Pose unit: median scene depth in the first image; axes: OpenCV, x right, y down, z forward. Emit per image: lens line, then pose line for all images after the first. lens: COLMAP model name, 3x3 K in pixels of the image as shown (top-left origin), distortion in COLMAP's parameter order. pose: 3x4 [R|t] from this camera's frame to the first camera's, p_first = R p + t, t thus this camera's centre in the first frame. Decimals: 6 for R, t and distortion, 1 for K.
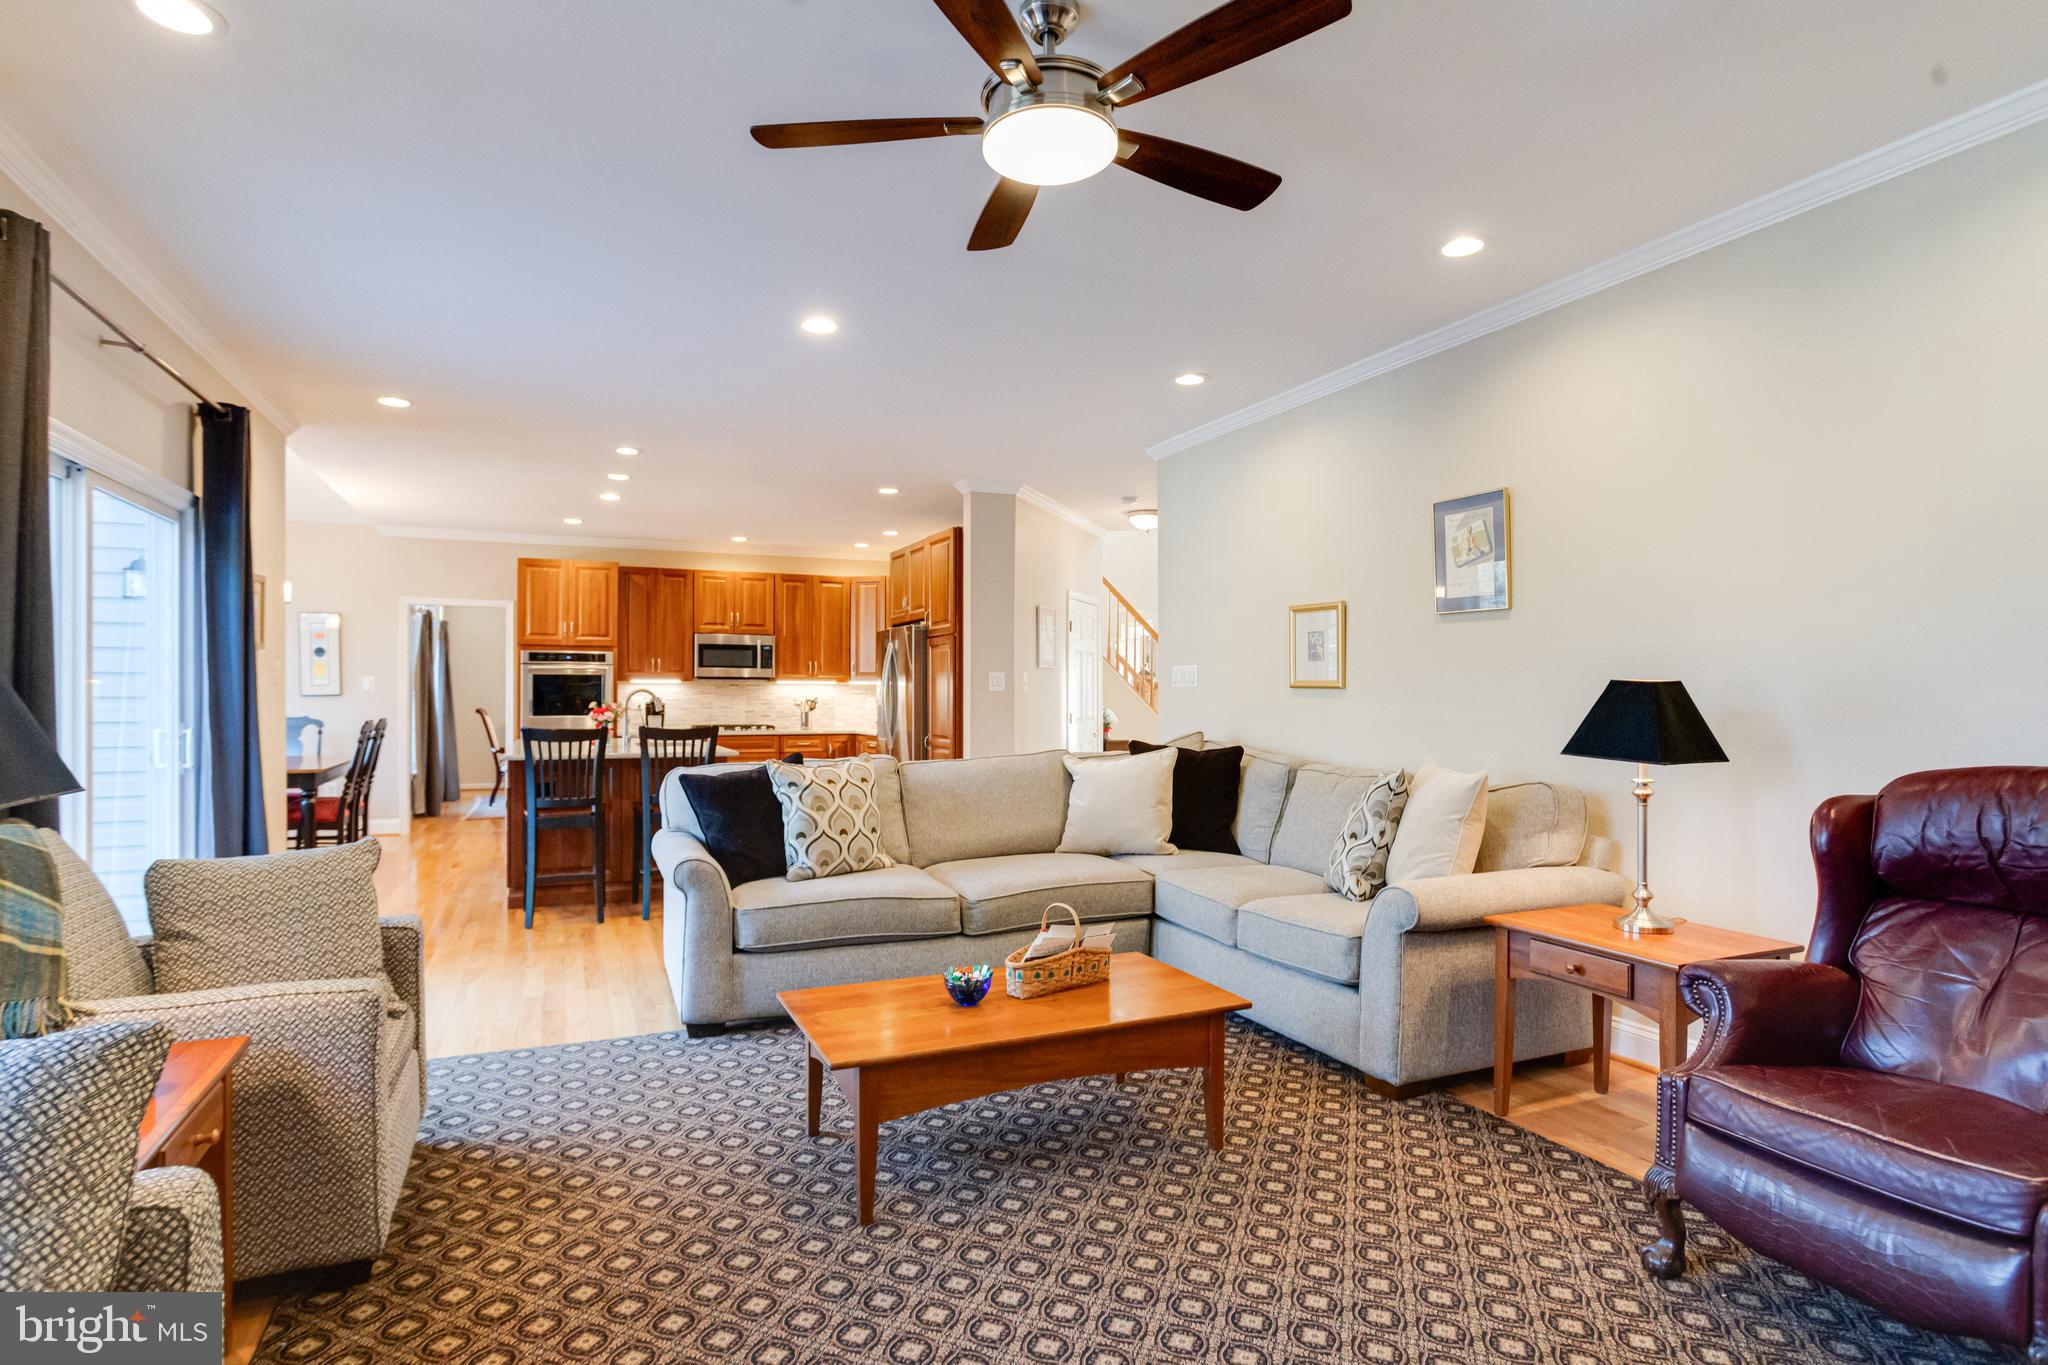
lens RADIAL K [[1034.6, 0, 1016.6], [0, 1034.6, 690.6], [0, 0, 1]] dist [-0.040856, 0.013587]
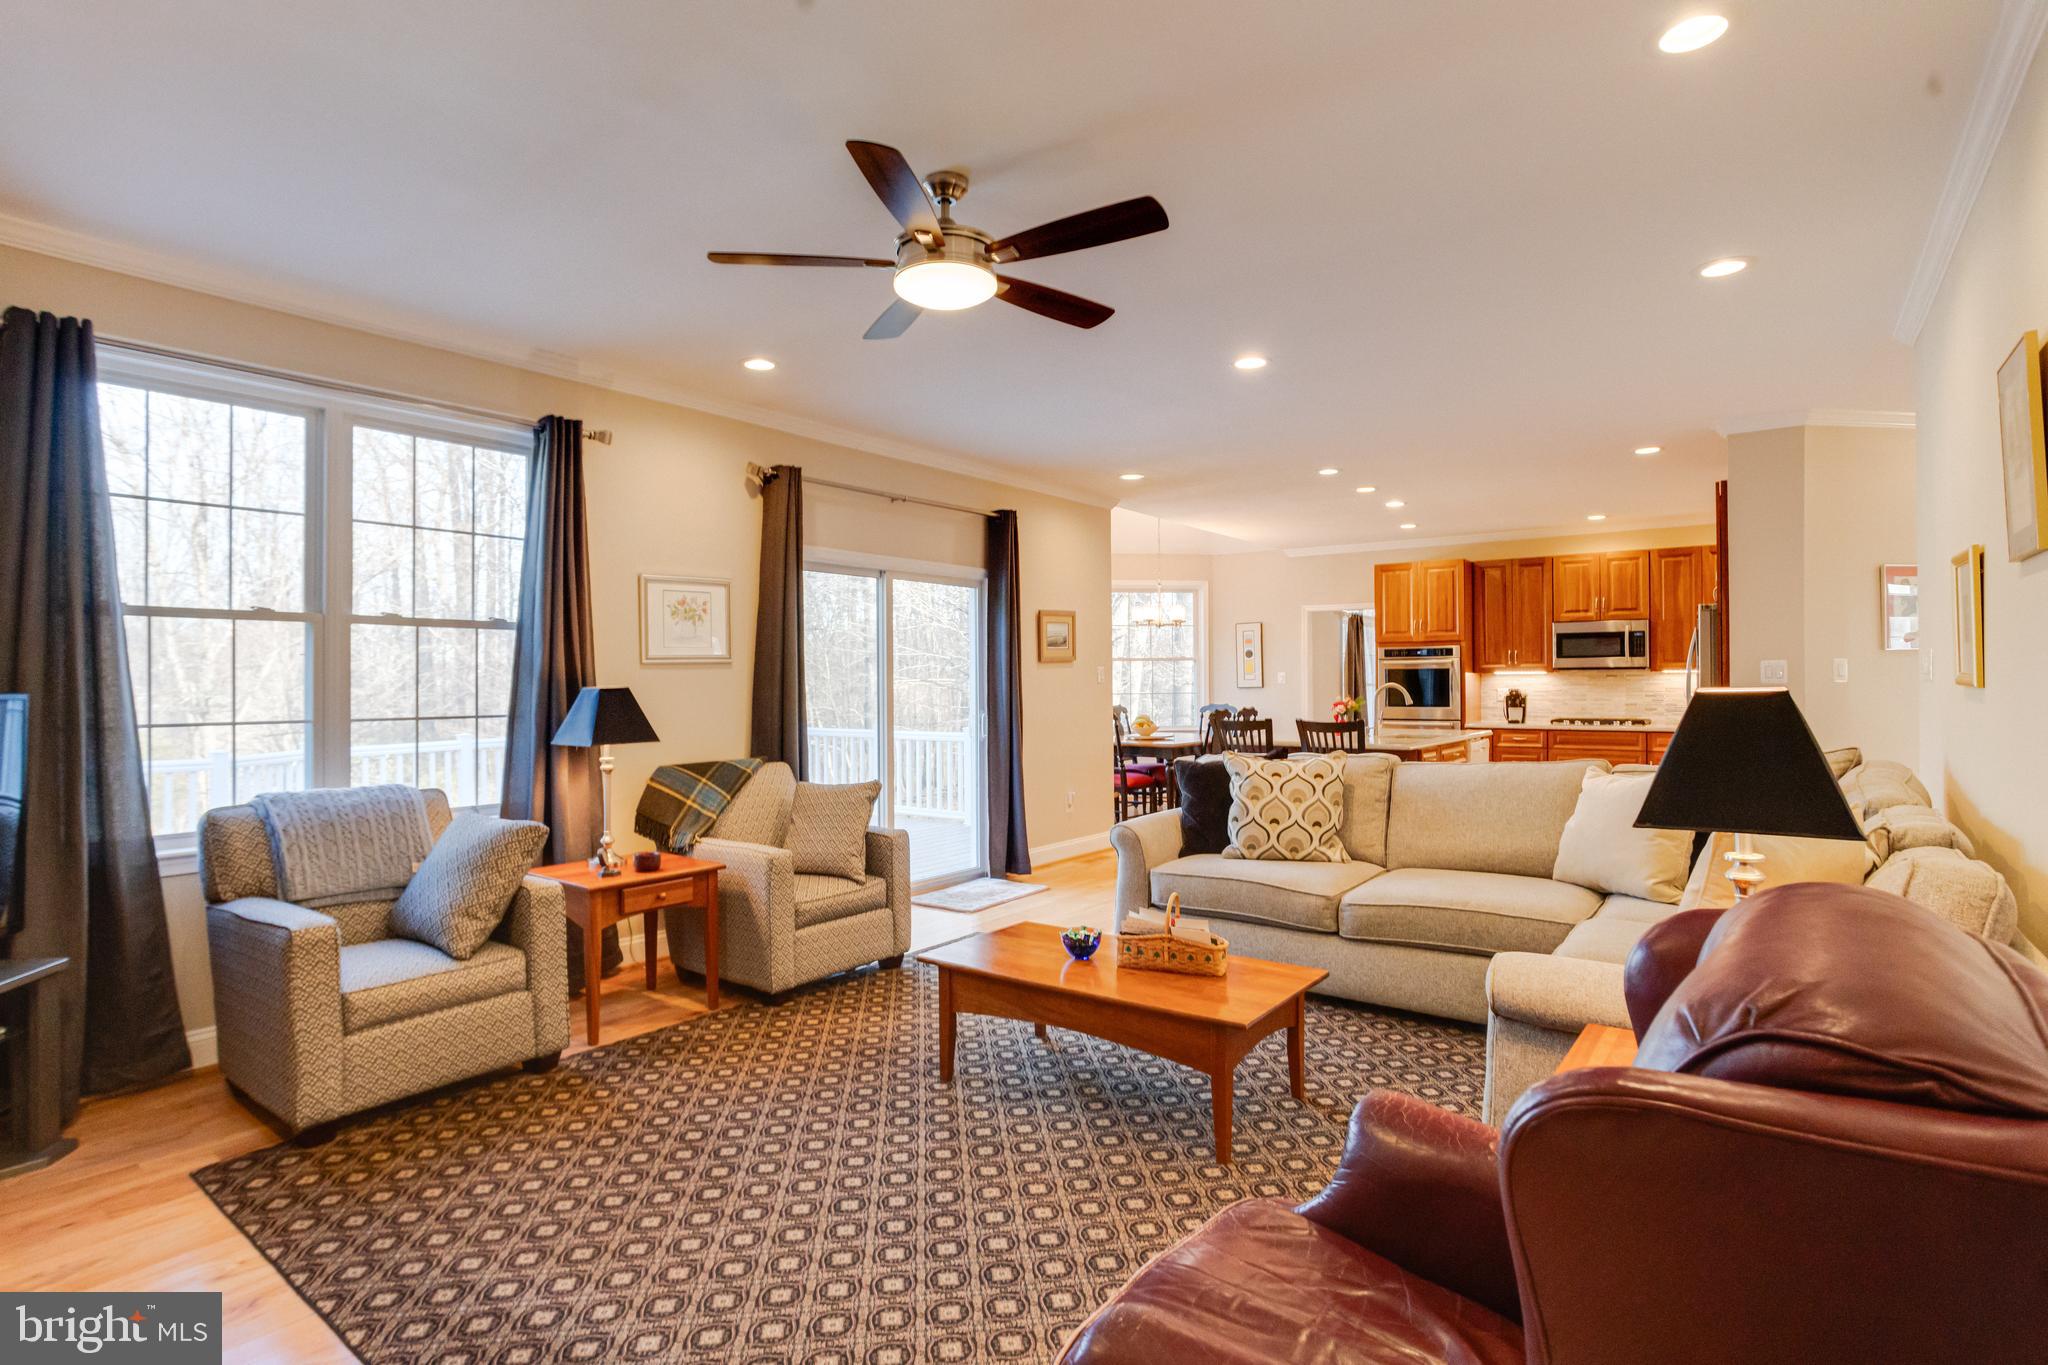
lens RADIAL K [[1034.6, 0, 1012.2], [0, 1034.6, 678.2], [0, 0, 1]] dist [-0.040856, 0.013587]
pose [[0.477850, -0.008260, -0.878402, 0.600280], [0.010764, 0.999936, -0.003547, -0.012092], [0.878375, -0.007760, 0.477908, 0.217394]]
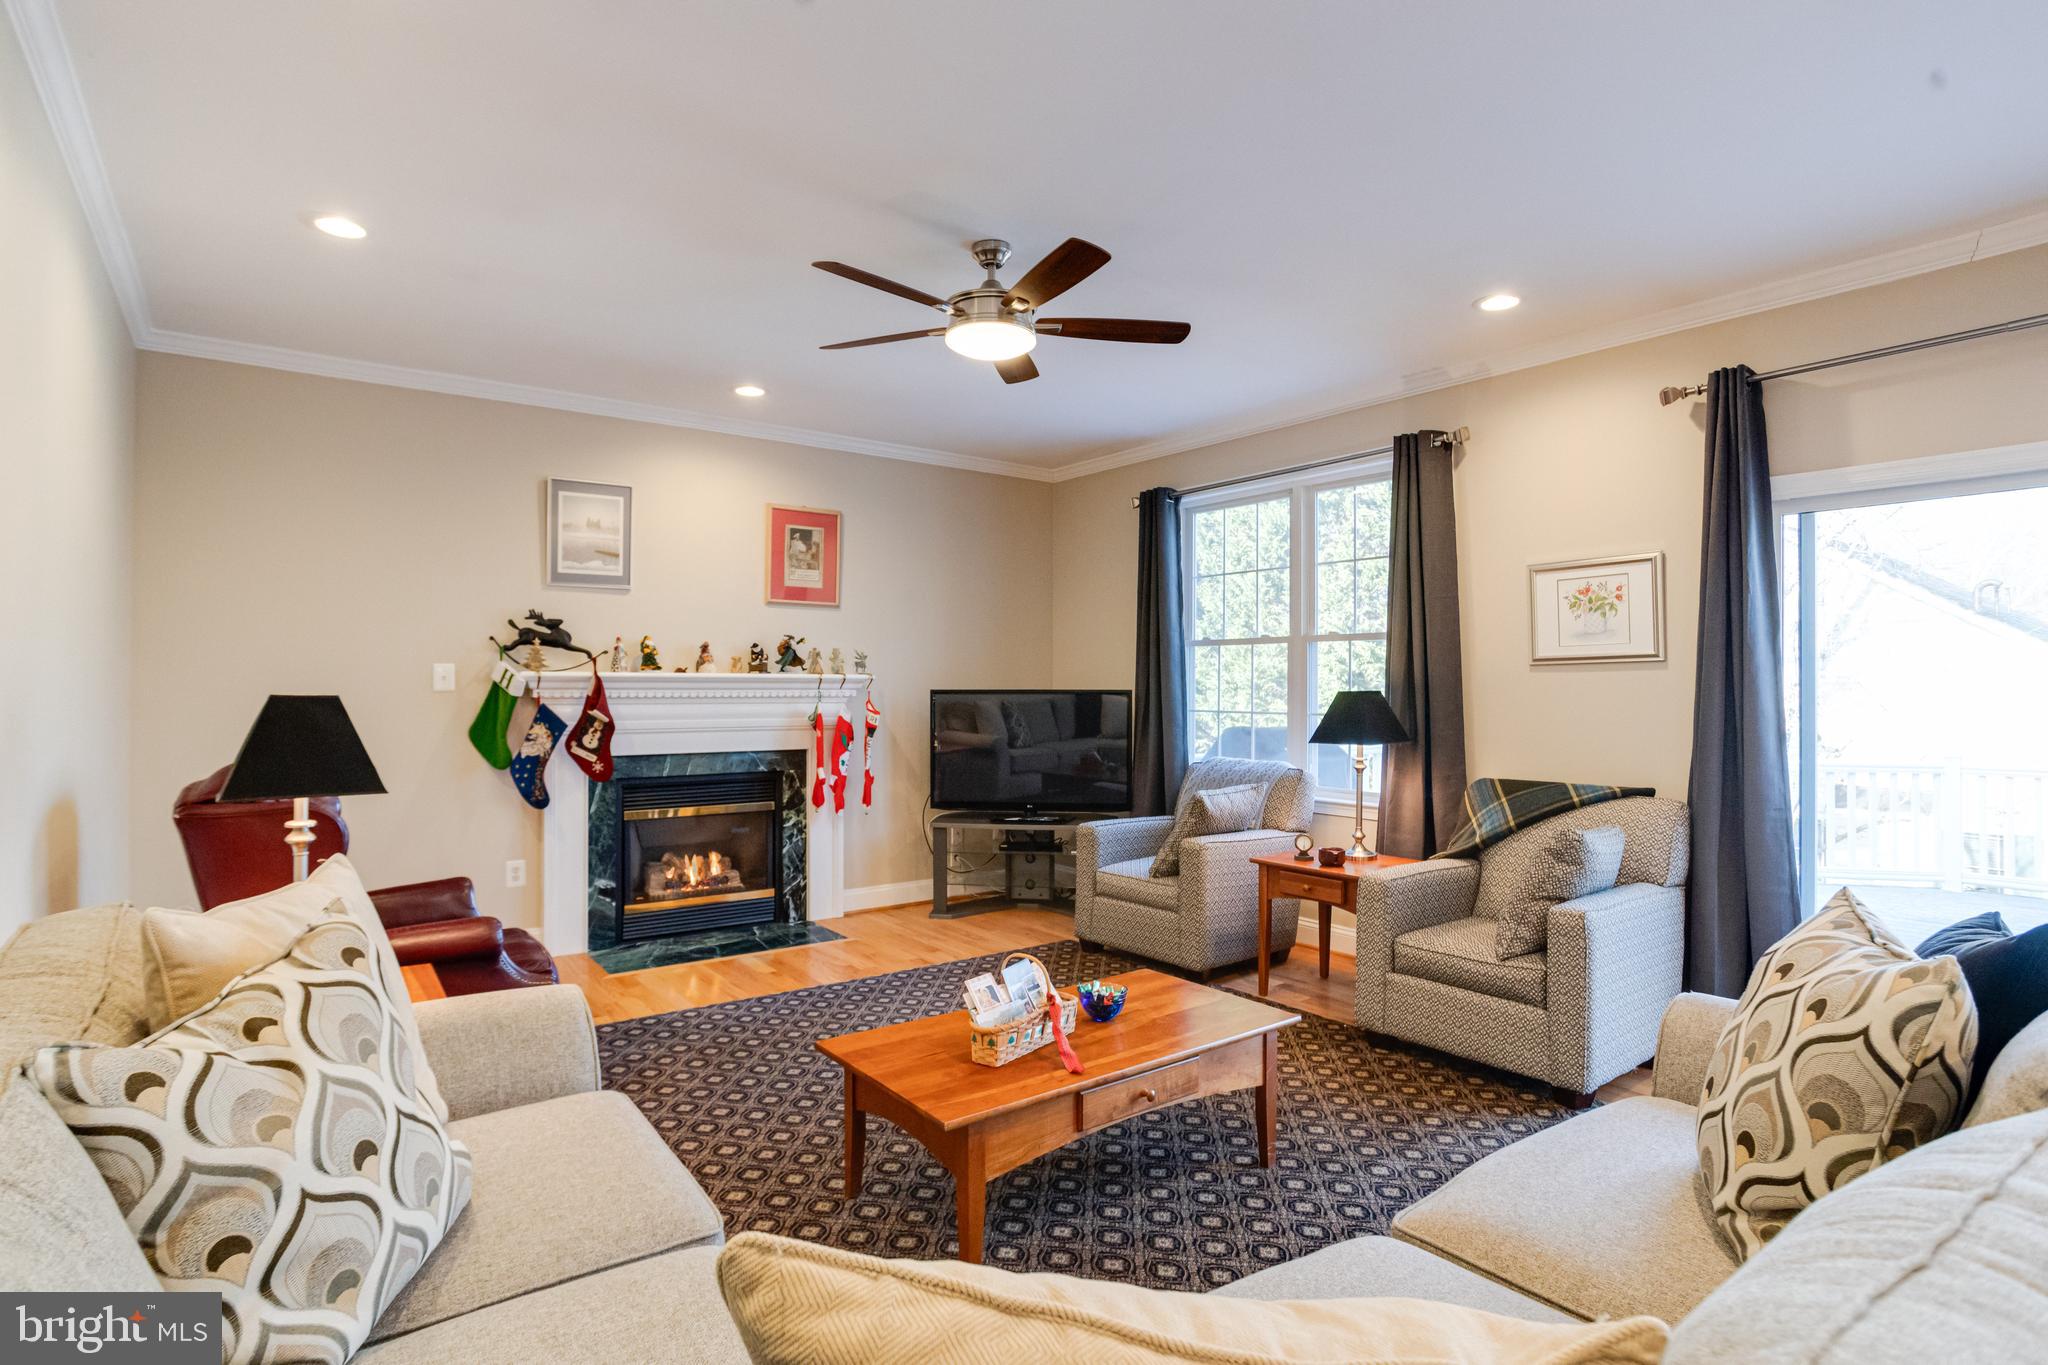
lens RADIAL K [[1034.6, 0, 1005.5], [0, 1034.6, 675.9], [0, 0, 1]] dist [-0.040856, 0.013587]
pose [[-0.979757, -0.005936, -0.200103, 0.153643], [-0.003344, 0.999906, -0.013288, -0.011721], [0.200163, -0.012350, -0.979685, 1.213595]]
